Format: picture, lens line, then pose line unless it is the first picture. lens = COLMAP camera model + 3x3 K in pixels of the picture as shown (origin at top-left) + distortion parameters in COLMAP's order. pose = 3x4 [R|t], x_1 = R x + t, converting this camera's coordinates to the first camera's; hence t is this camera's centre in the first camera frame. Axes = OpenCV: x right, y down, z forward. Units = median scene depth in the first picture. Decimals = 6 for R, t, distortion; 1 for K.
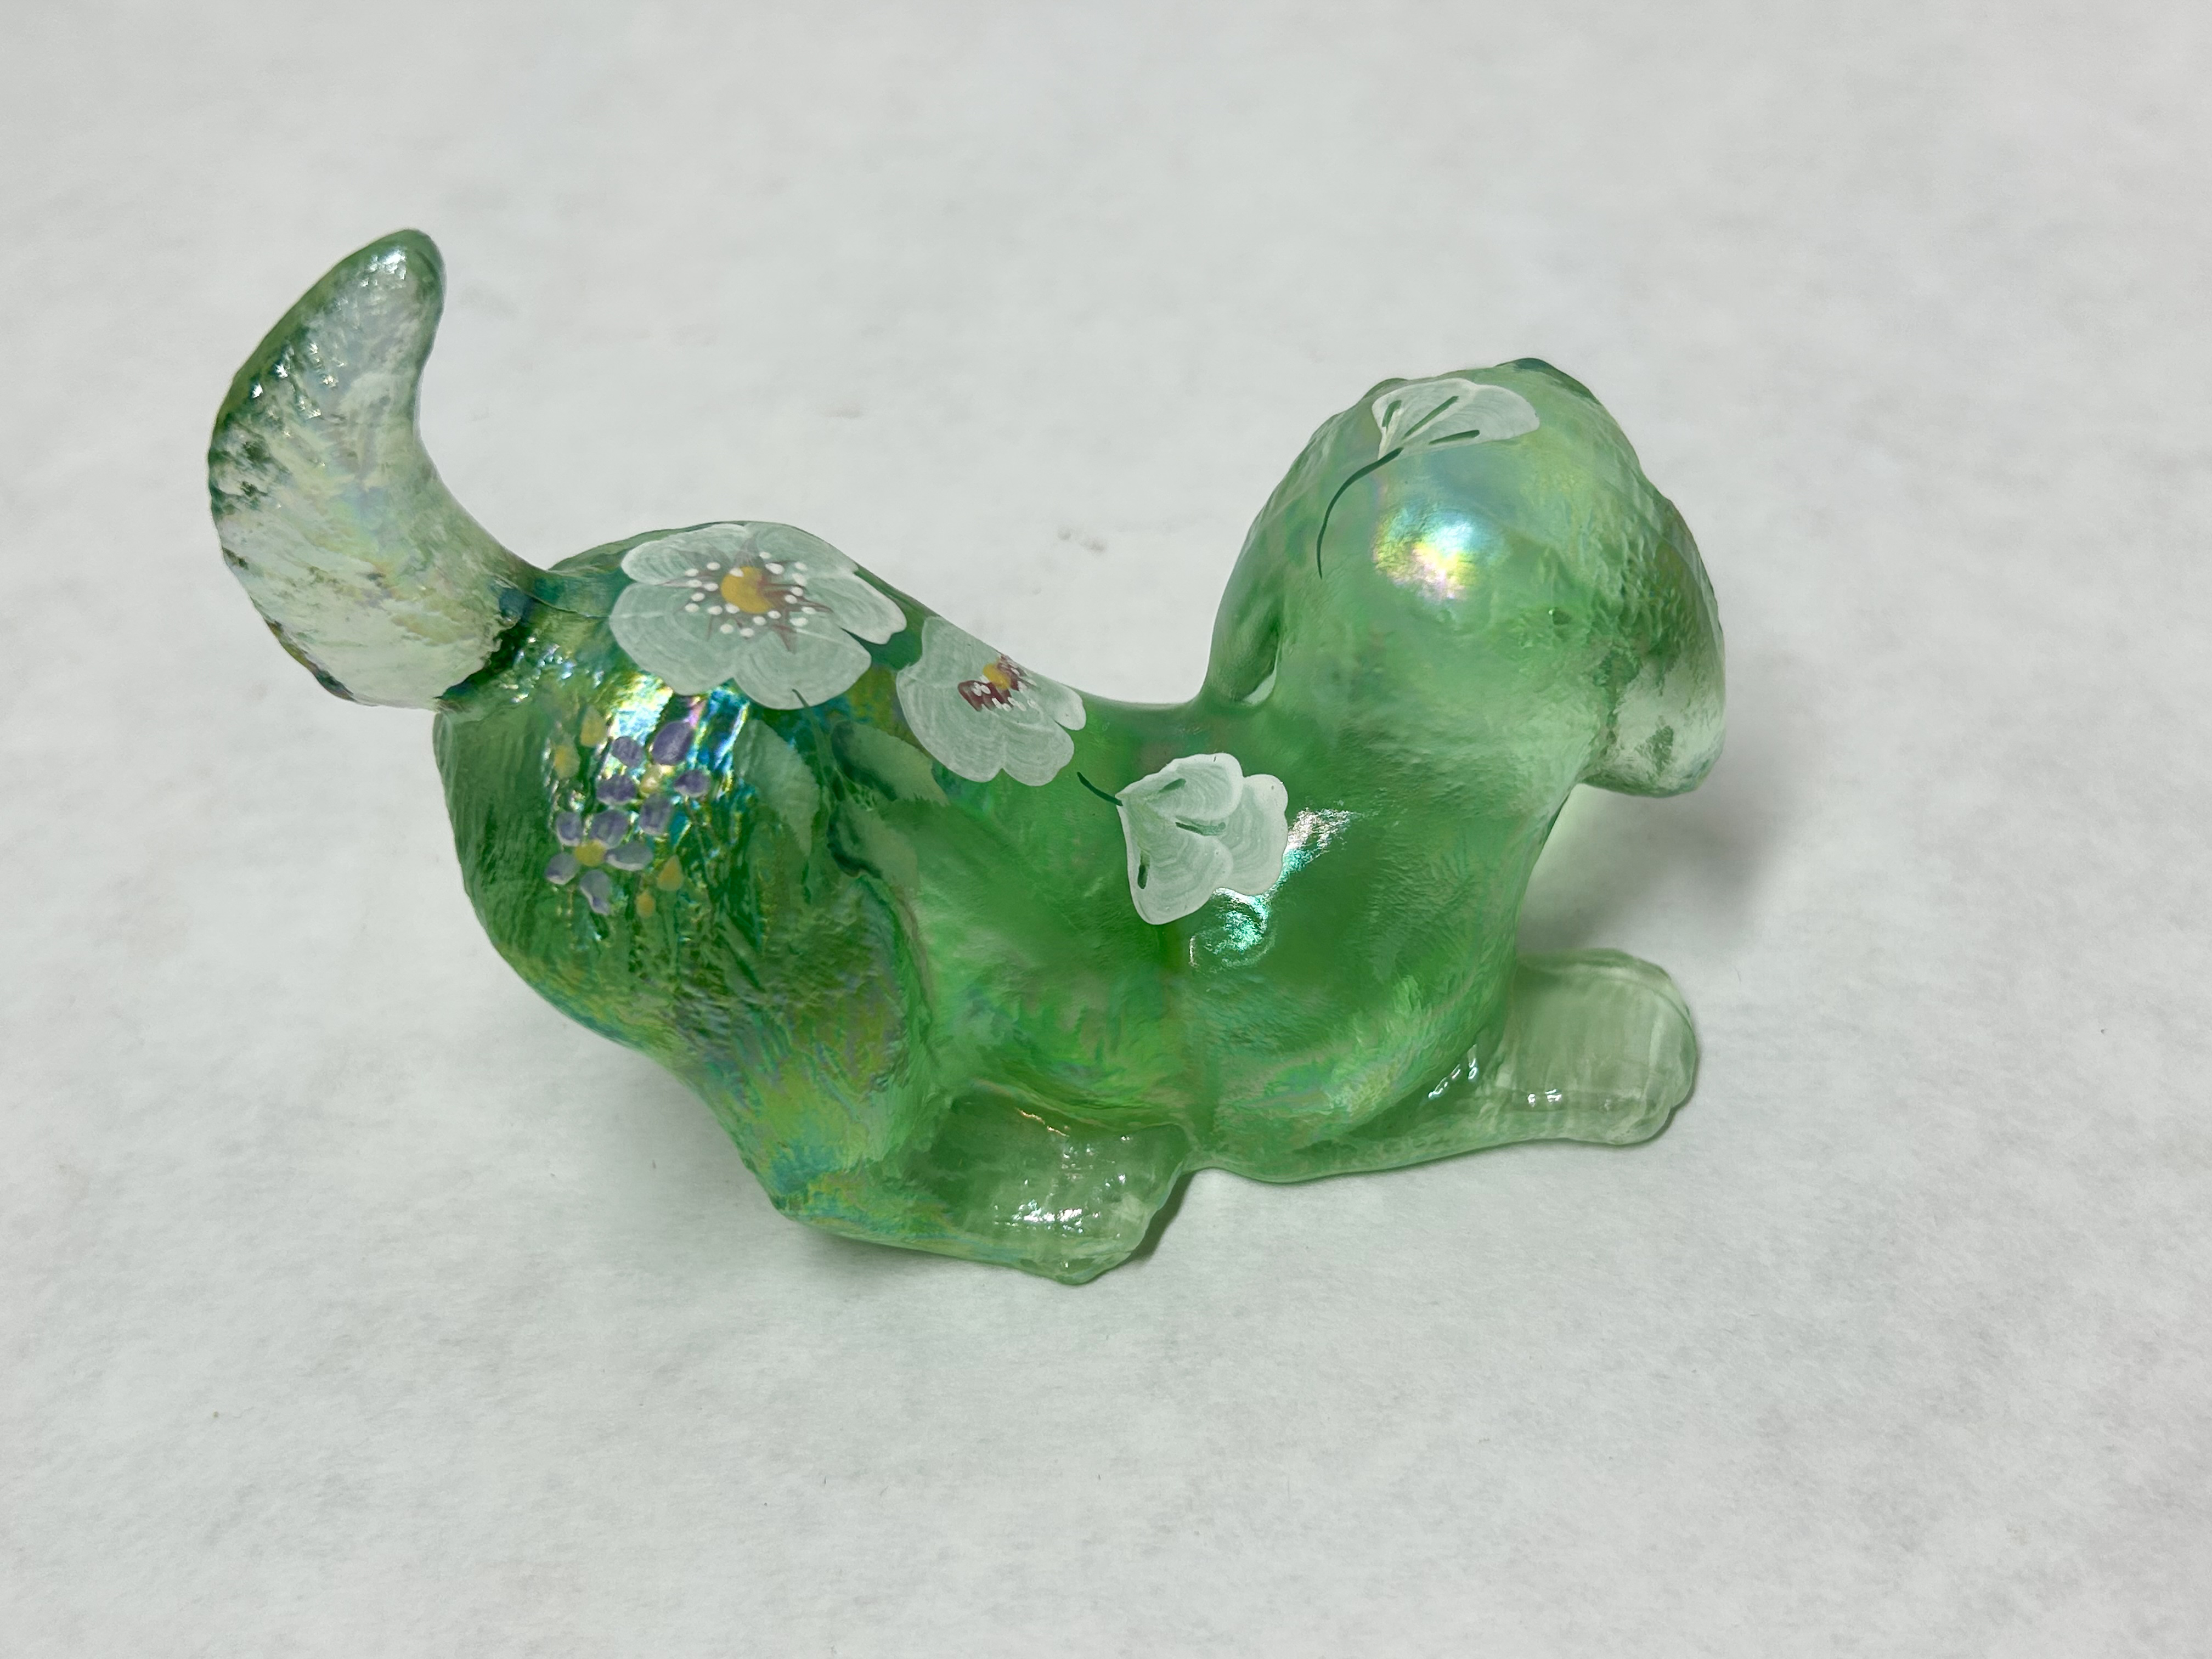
lens RADIAL K [[2317.6, 0, 1177.9], [0, 2317.6, 822.9], [0, 0, 1]] dist [0.153579, -0.428439]
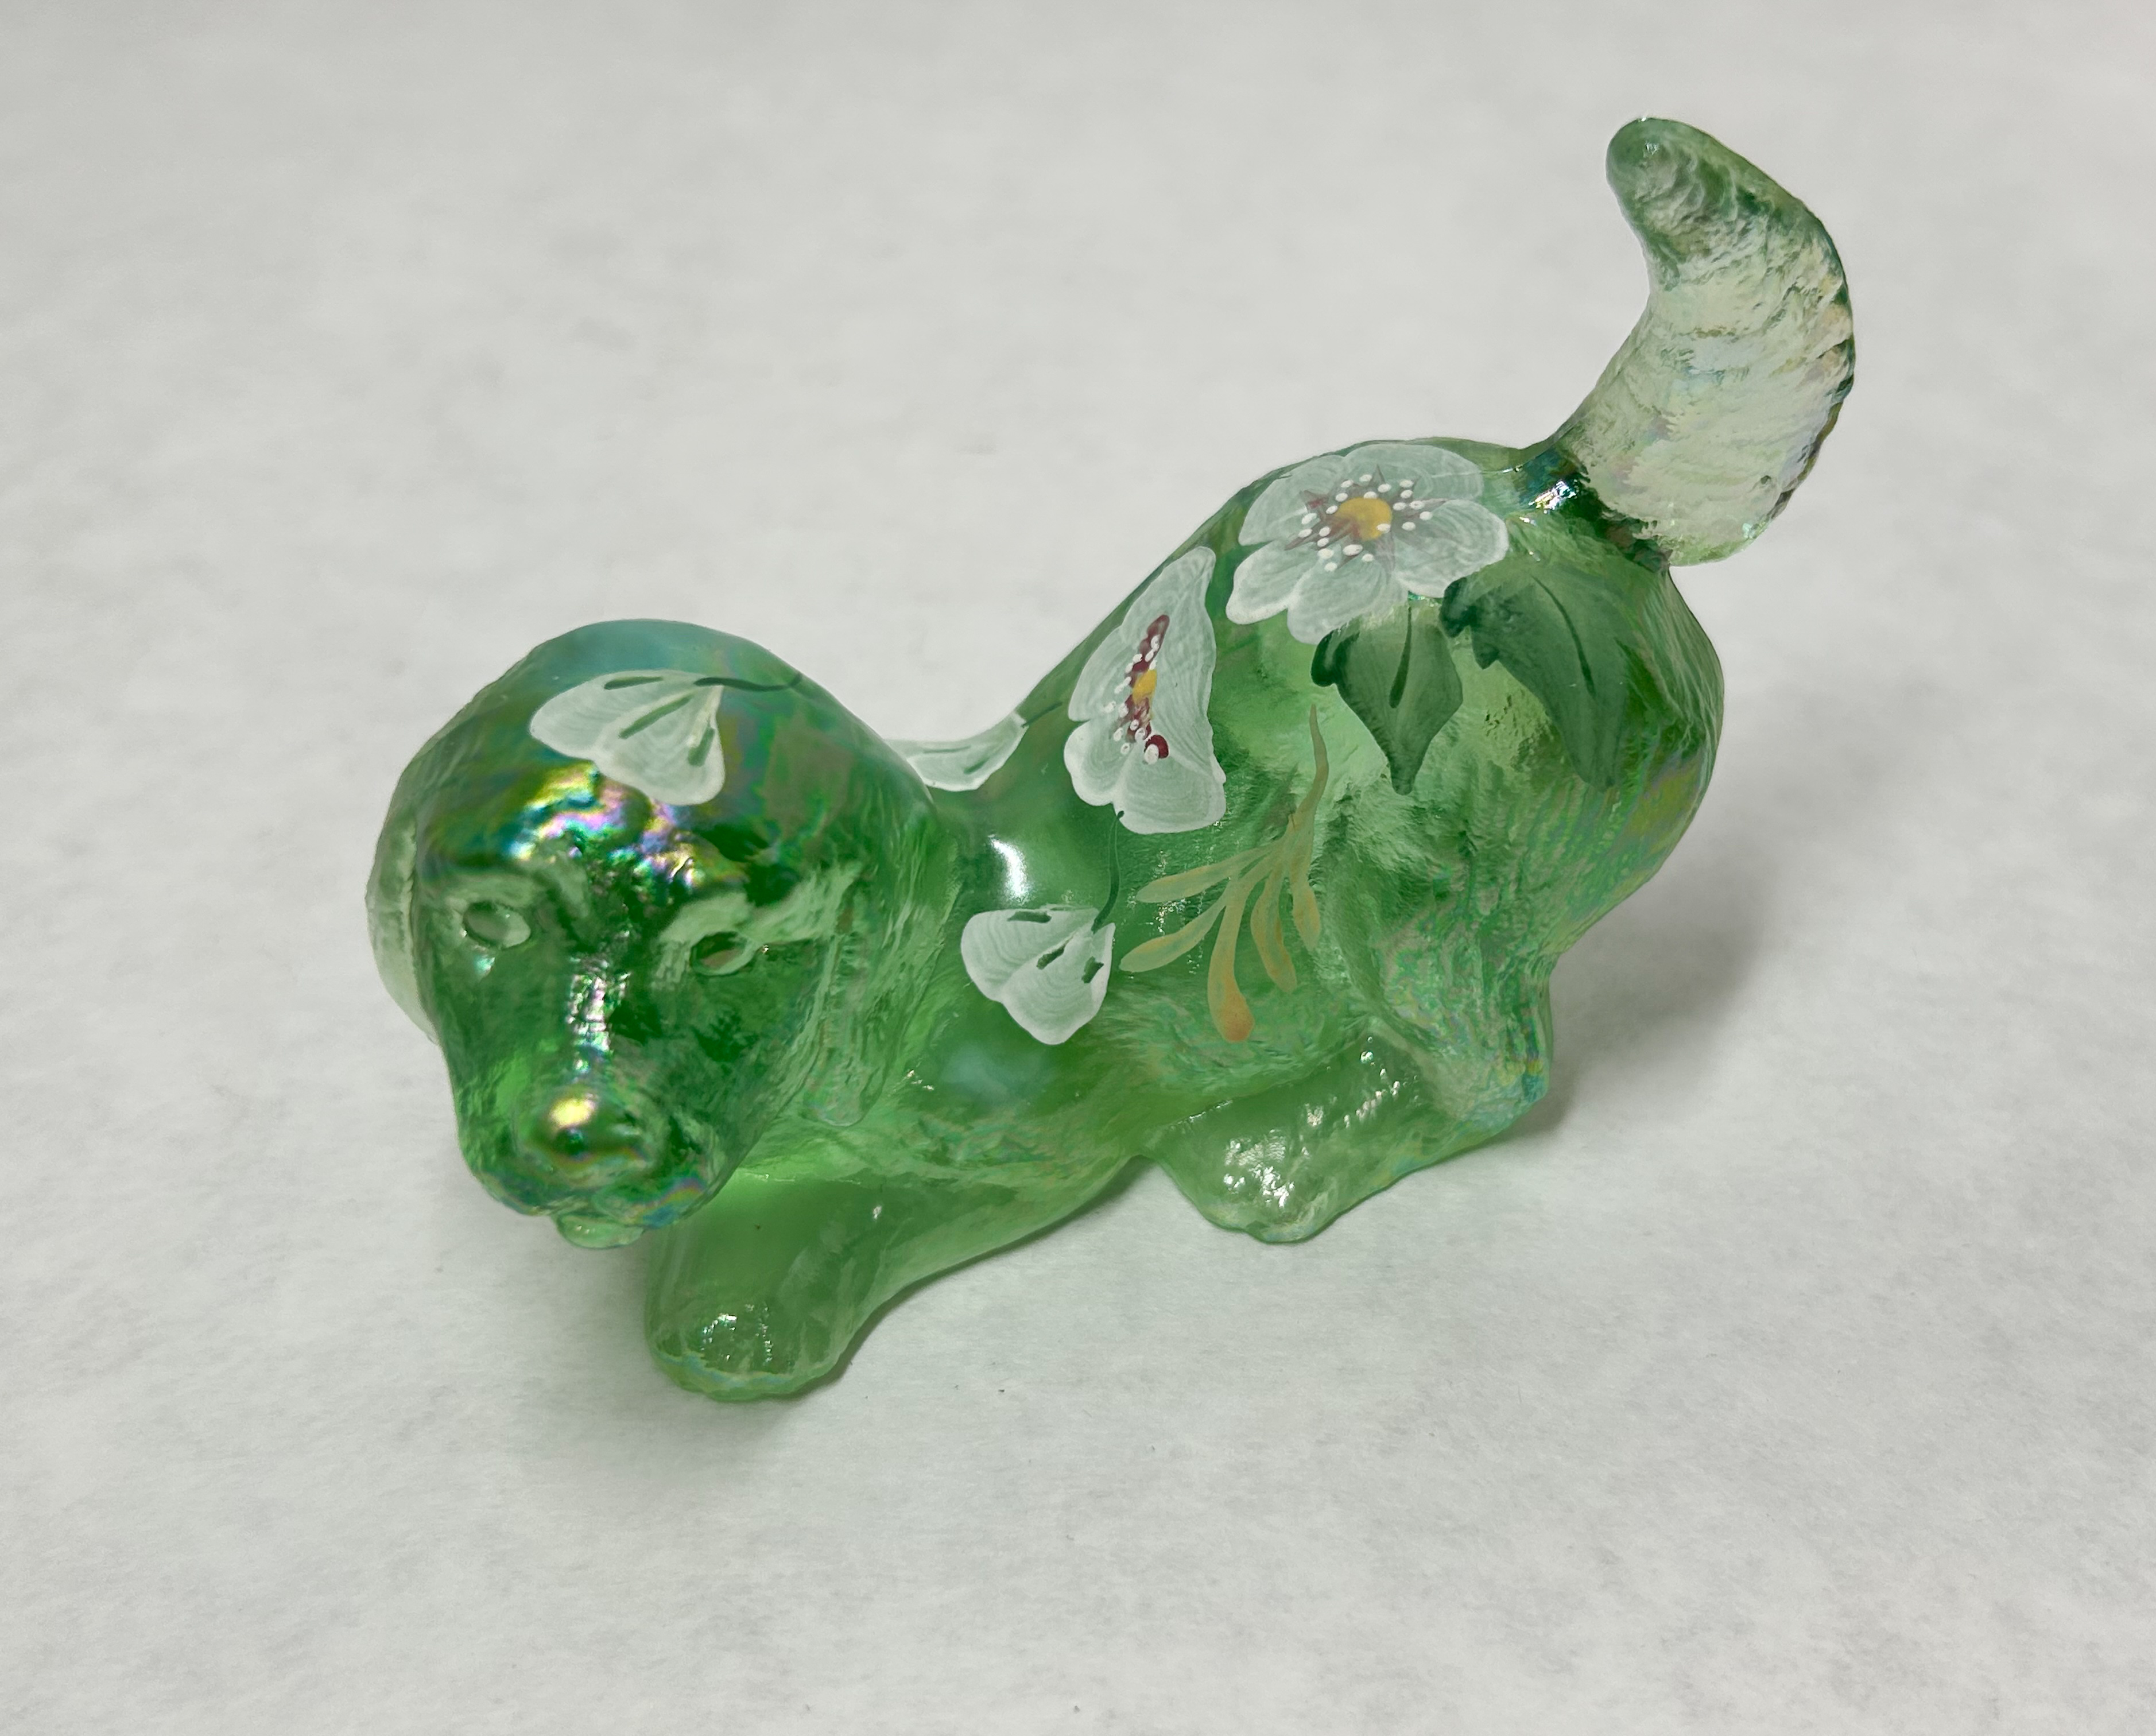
lens RADIAL K [[2417.3, 0, 1122.4], [0, 2417.3, 862.7], [0, 0, 1]] dist [0.188503, -0.811104]
pose [[-0.991468, 0.127665, -0.026322, -0.032294], [-0.019941, 0.051005, 0.998499, -1.077464], [0.128816, 0.990505, -0.048024, 1.123067]]
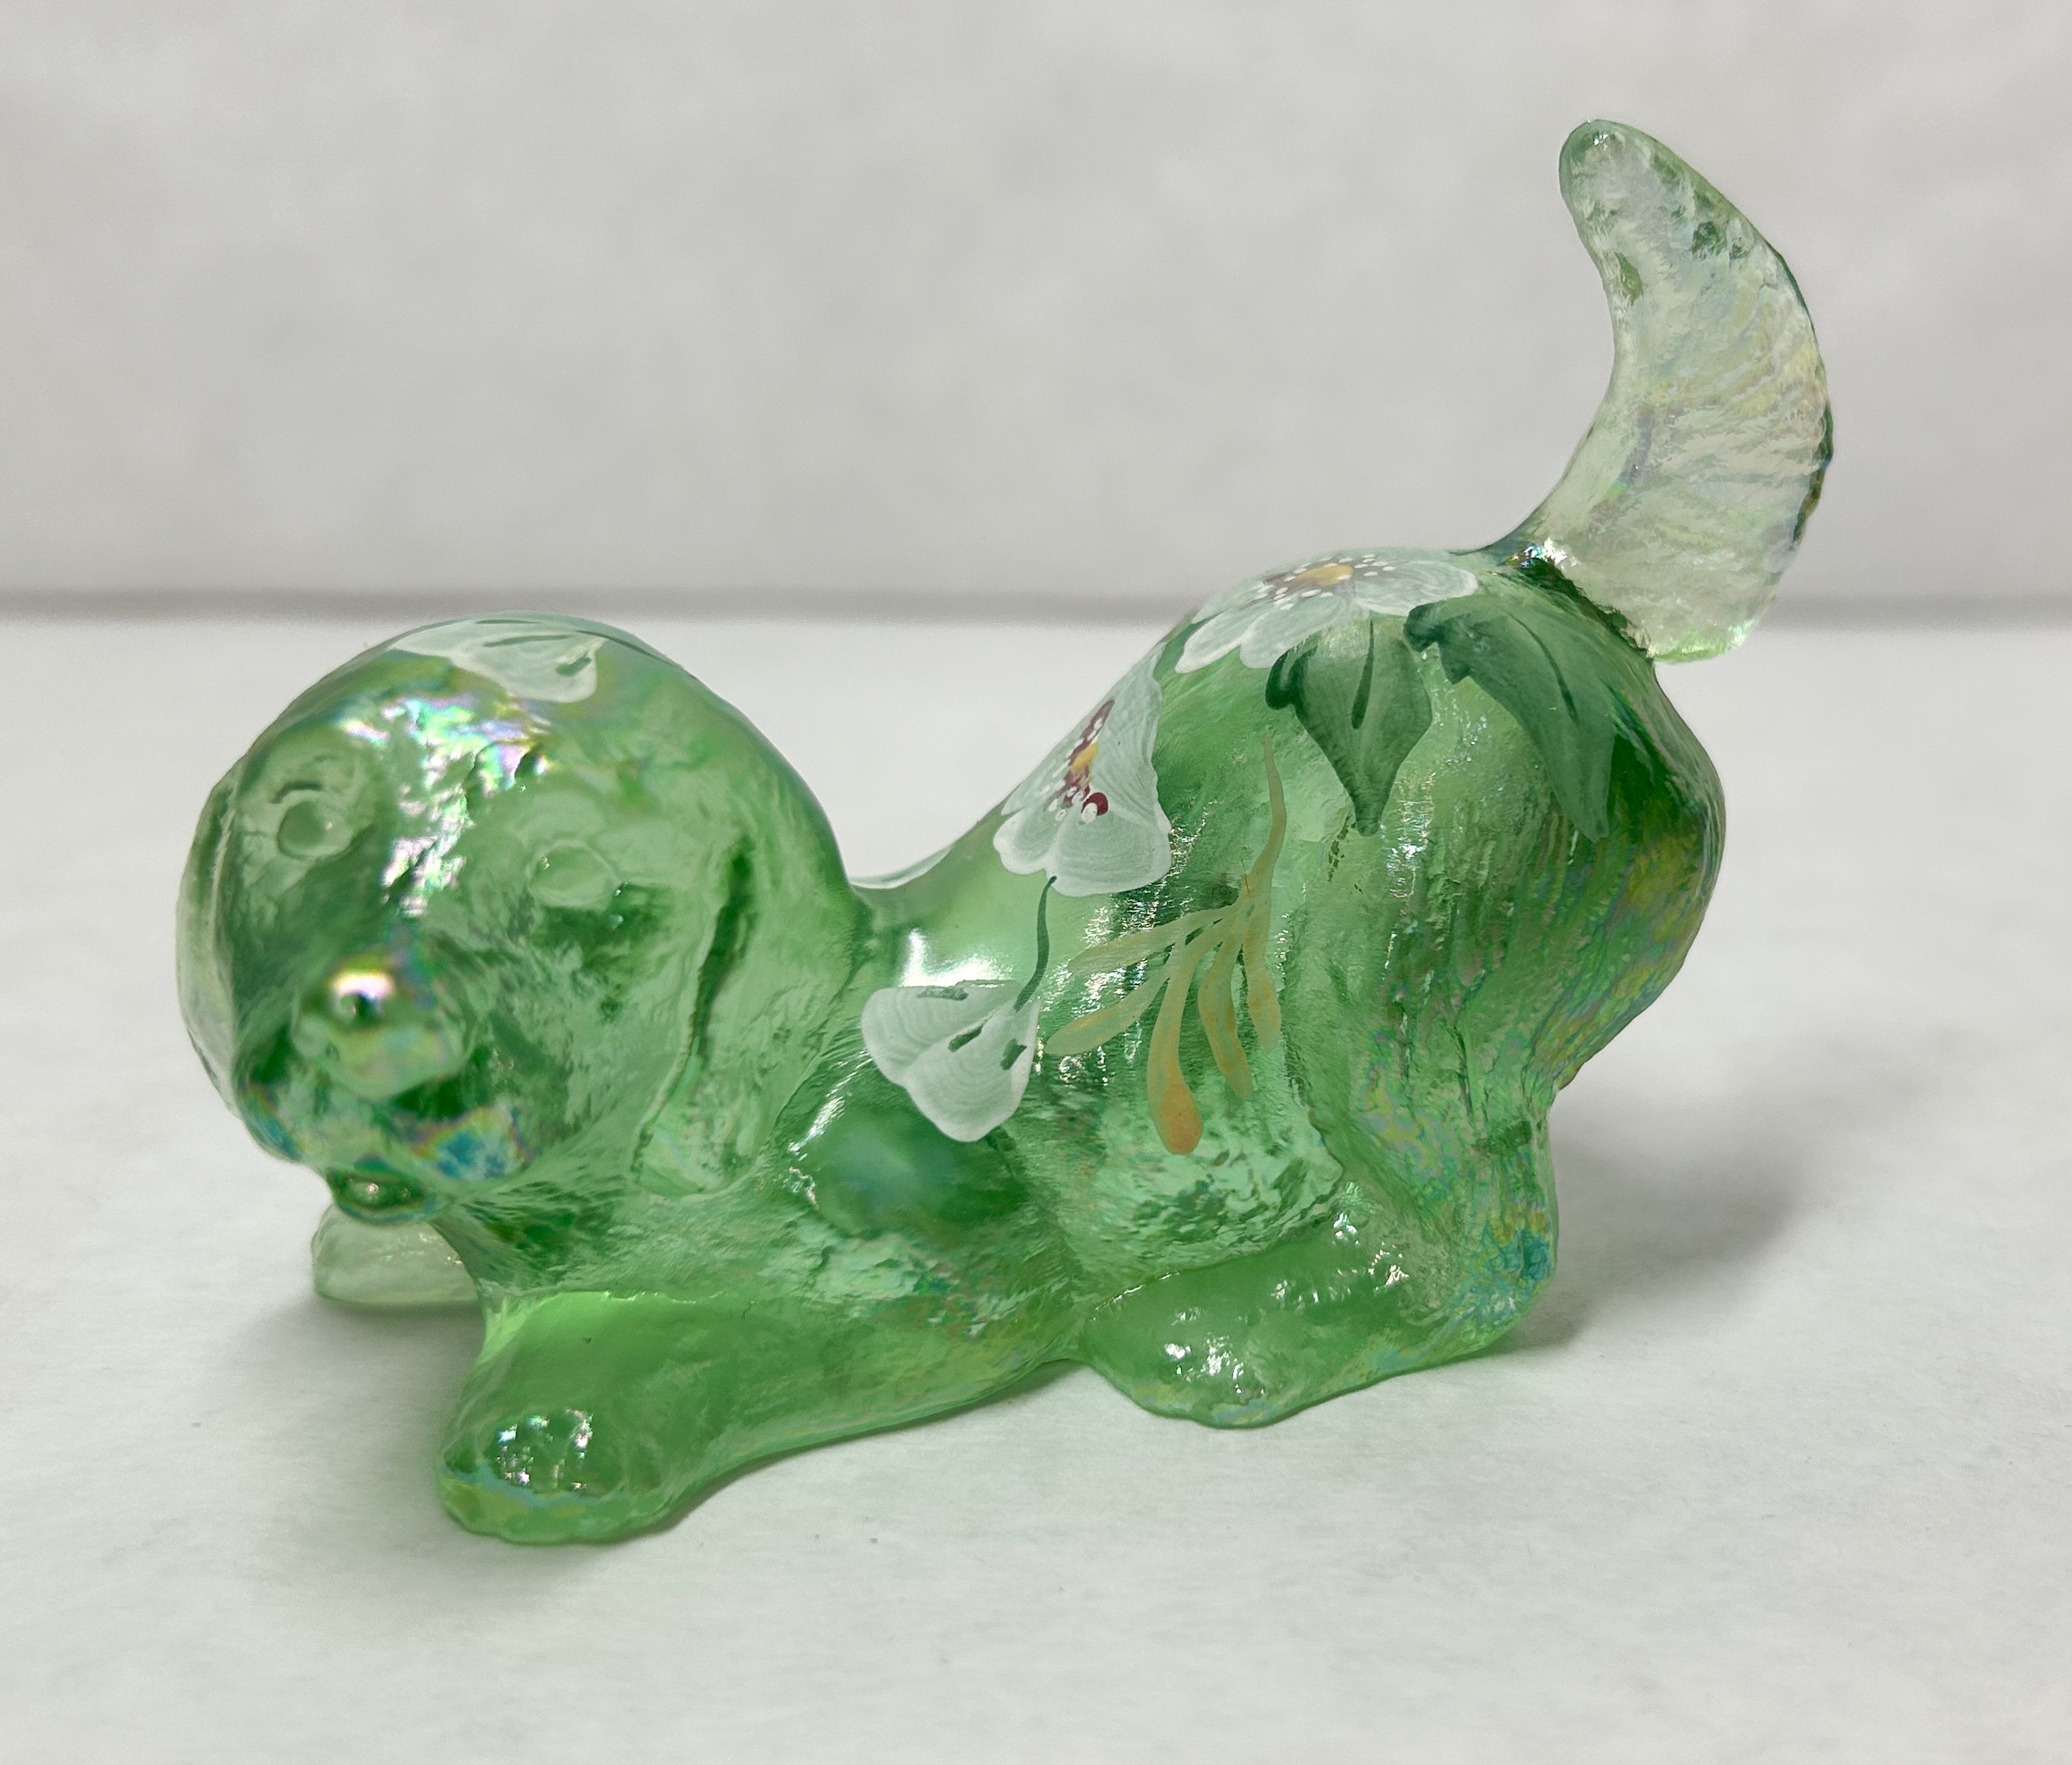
lens RADIAL K [[2464.0, 0, 1155.2], [0, 2464.0, 882.7], [0, 0, 1]] dist [0.101297, -0.384745]
pose [[-0.993649, 0.083280, -0.075672, -0.029536], [-0.029927, 0.452683, 0.891169, -0.879393], [0.108472, 0.887774, -0.447316, 1.466793]]
